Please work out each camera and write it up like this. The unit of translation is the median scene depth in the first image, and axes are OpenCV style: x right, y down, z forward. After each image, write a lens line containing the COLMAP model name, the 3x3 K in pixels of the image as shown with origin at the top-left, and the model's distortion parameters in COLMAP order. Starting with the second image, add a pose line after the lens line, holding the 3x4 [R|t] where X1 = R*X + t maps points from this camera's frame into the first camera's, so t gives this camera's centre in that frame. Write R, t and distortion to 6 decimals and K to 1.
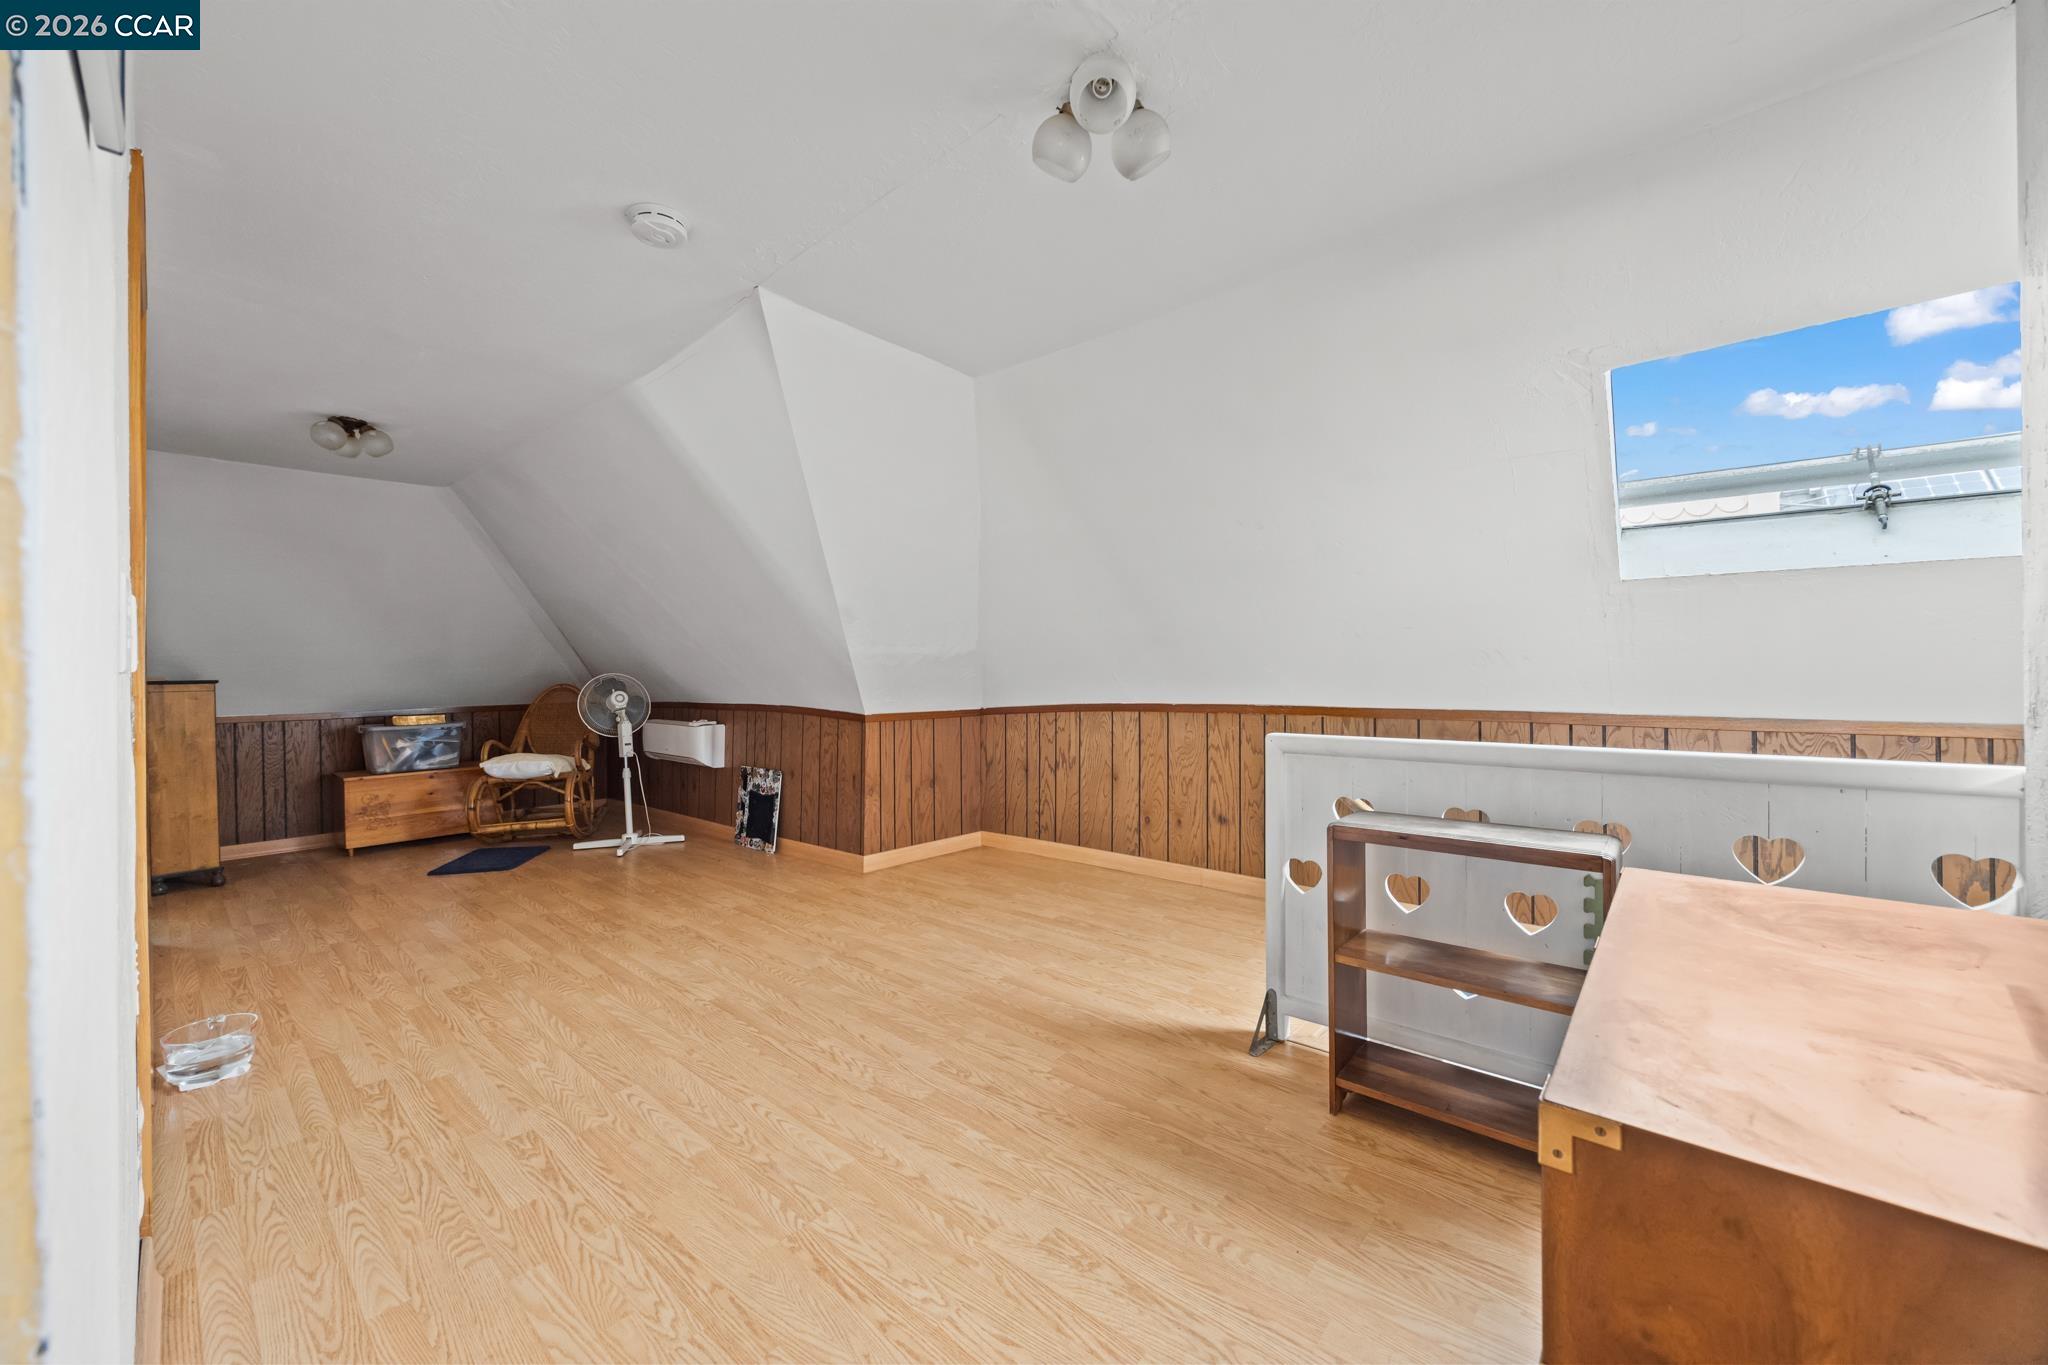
lens RADIAL K [[783.5, 0, 1019.2], [0, 783.5, 679.8], [0, 0, 1]] dist [-0.000473, 0.000017]
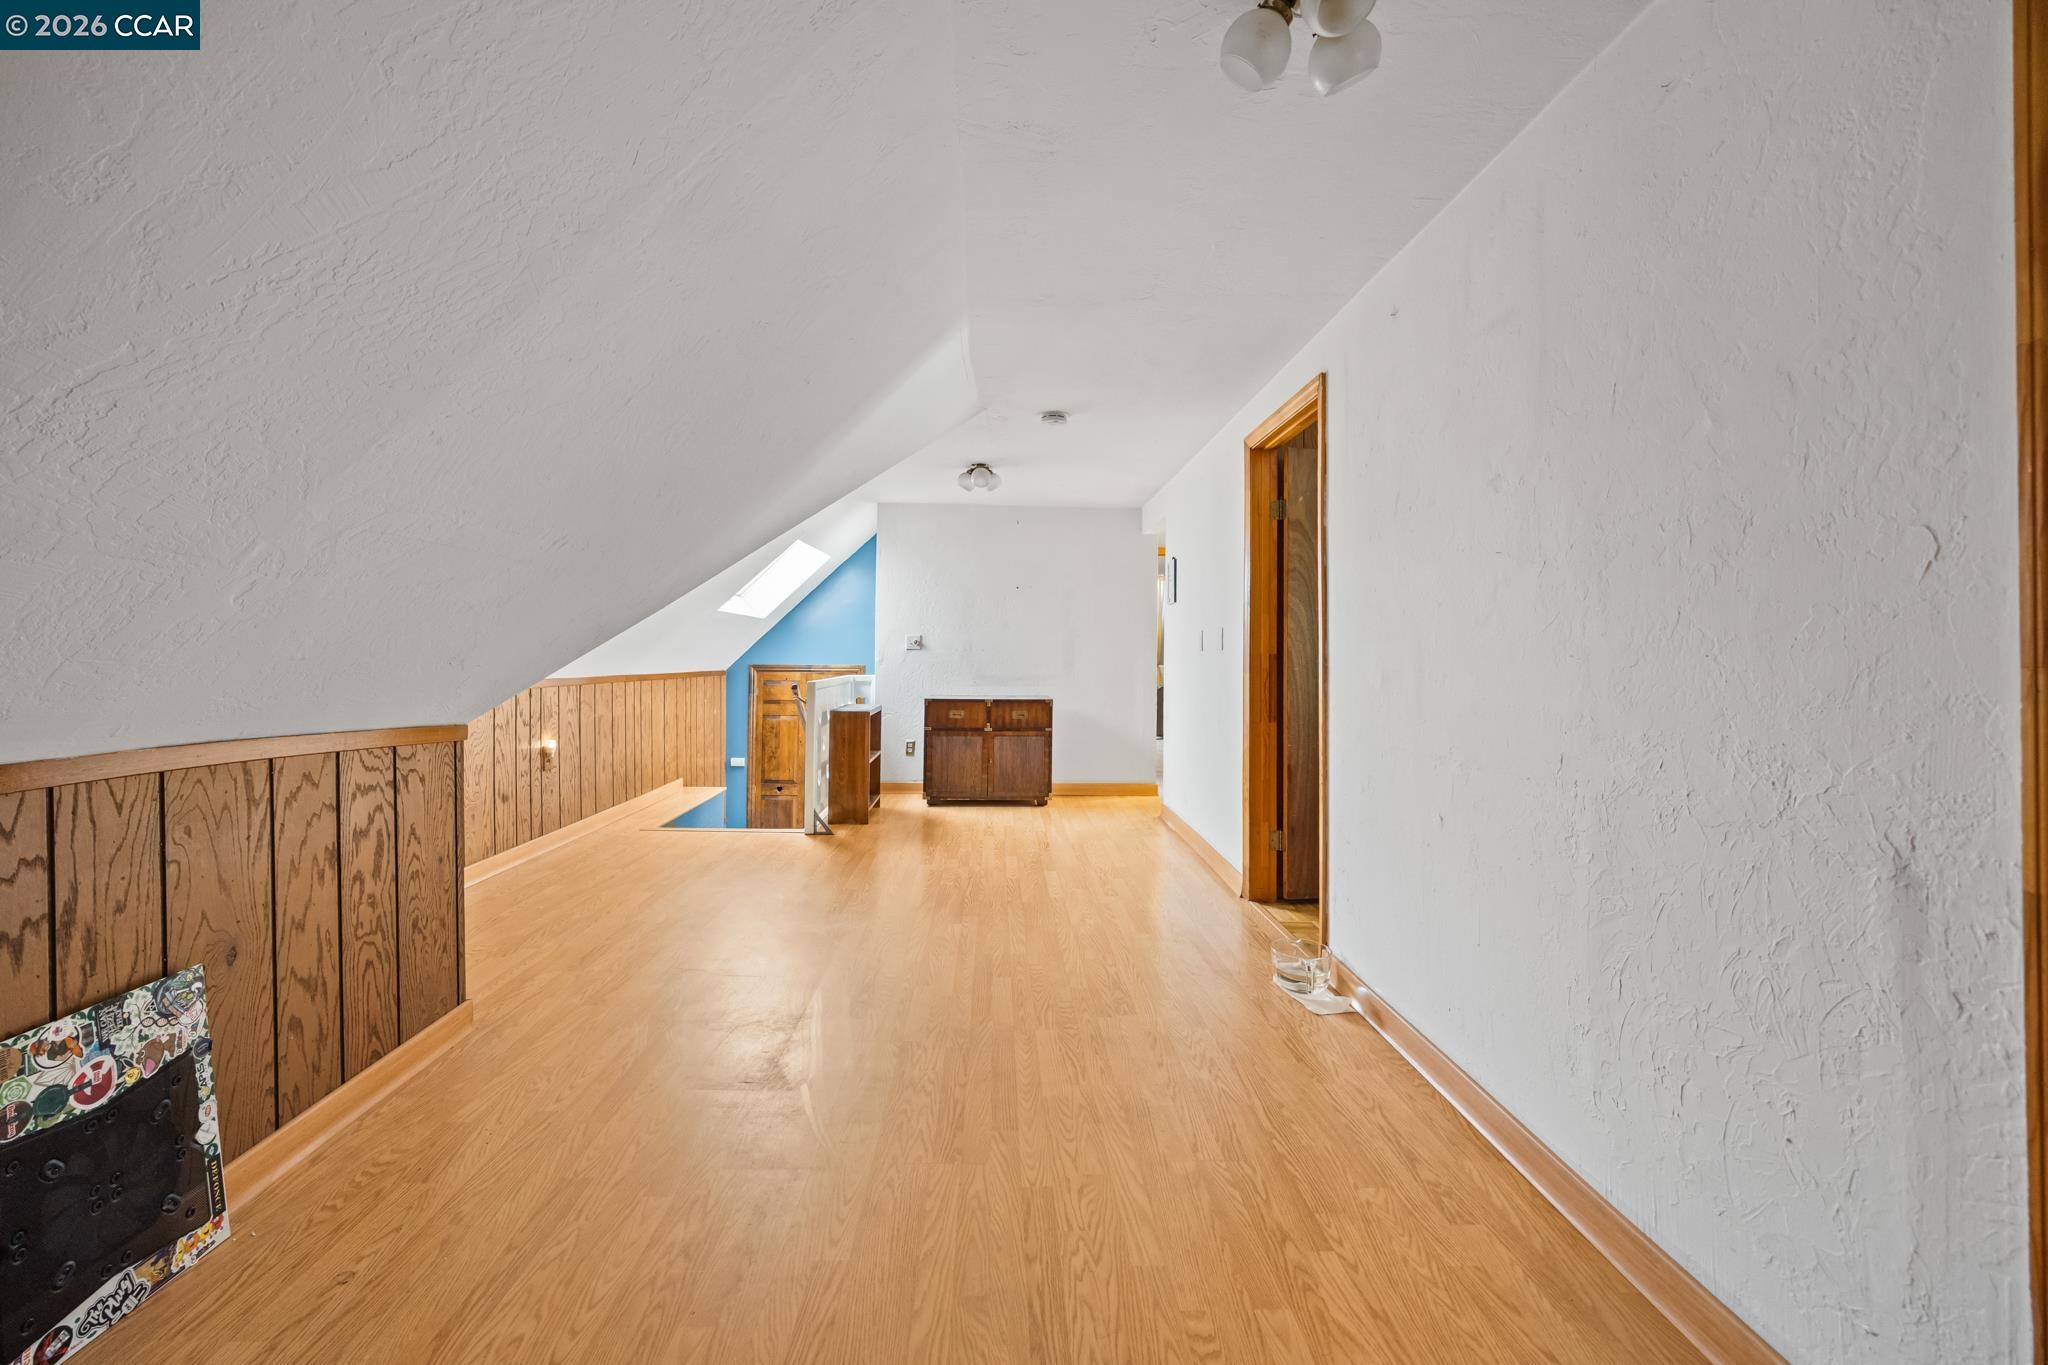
lens RADIAL K [[783.5, 0, 1021.1], [0, 783.5, 667.1], [0, 0, 1]] dist [-0.000473, 0.000017]
pose [[-0.689432, -0.007653, 0.724310, -1.034906], [0.007223, 0.999822, 0.017440, -0.000751], [-0.724315, 0.017255, -0.689254, 1.369851]]
